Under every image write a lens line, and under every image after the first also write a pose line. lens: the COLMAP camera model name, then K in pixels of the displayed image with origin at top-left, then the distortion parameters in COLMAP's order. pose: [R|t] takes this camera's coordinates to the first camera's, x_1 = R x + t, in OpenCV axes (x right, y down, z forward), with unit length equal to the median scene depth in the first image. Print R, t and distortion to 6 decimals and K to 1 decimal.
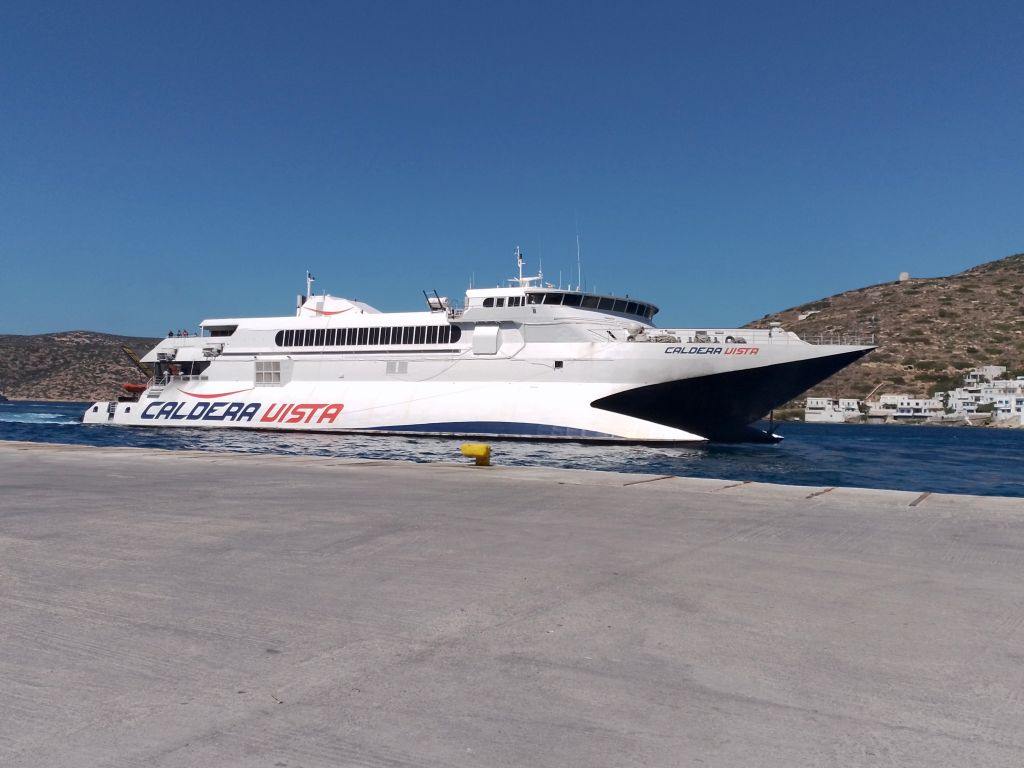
lens RADIAL K [[1046.5, 0, 524.8], [0, 1046.5, 416.6], [0, 0, 1]] dist [0.040362, 0.000000]
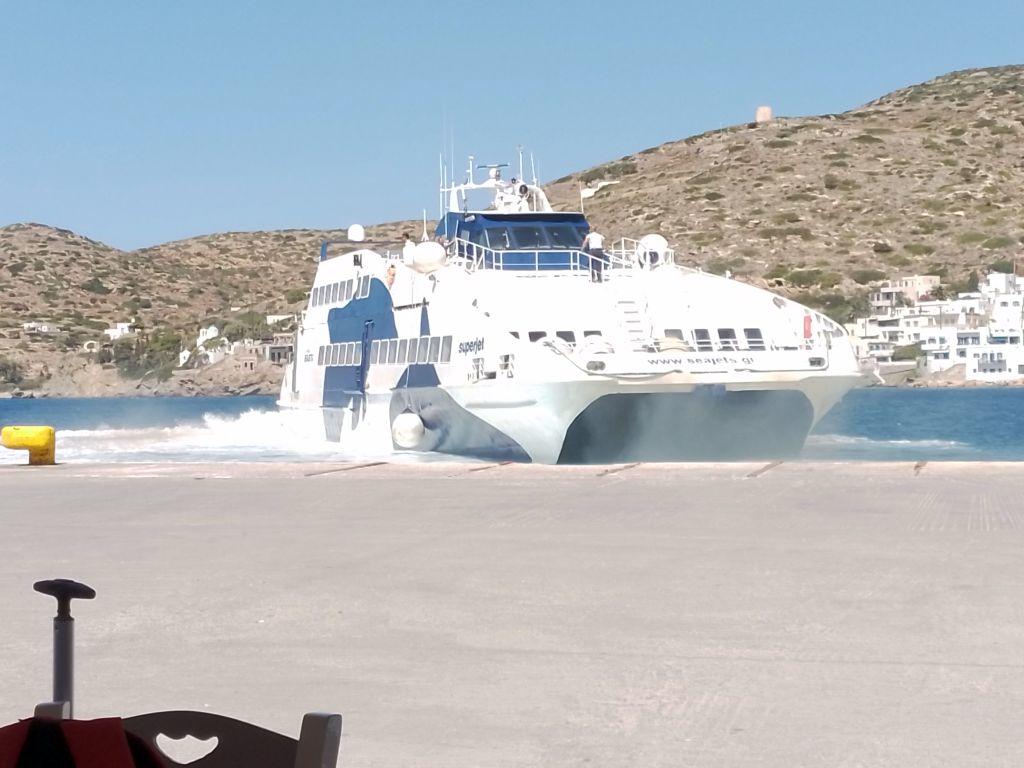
lens RADIAL K [[1046.5, 0, 512.4], [0, 1046.5, 384.3], [0, 0, 1]] dist [0.040362, 0.000000]
pose [[0.979498, -0.054270, 0.194007, 0.119725], [0.035022, 0.994239, 0.101302, -0.054124], [-0.198387, -0.092431, 0.975756, 0.485234]]
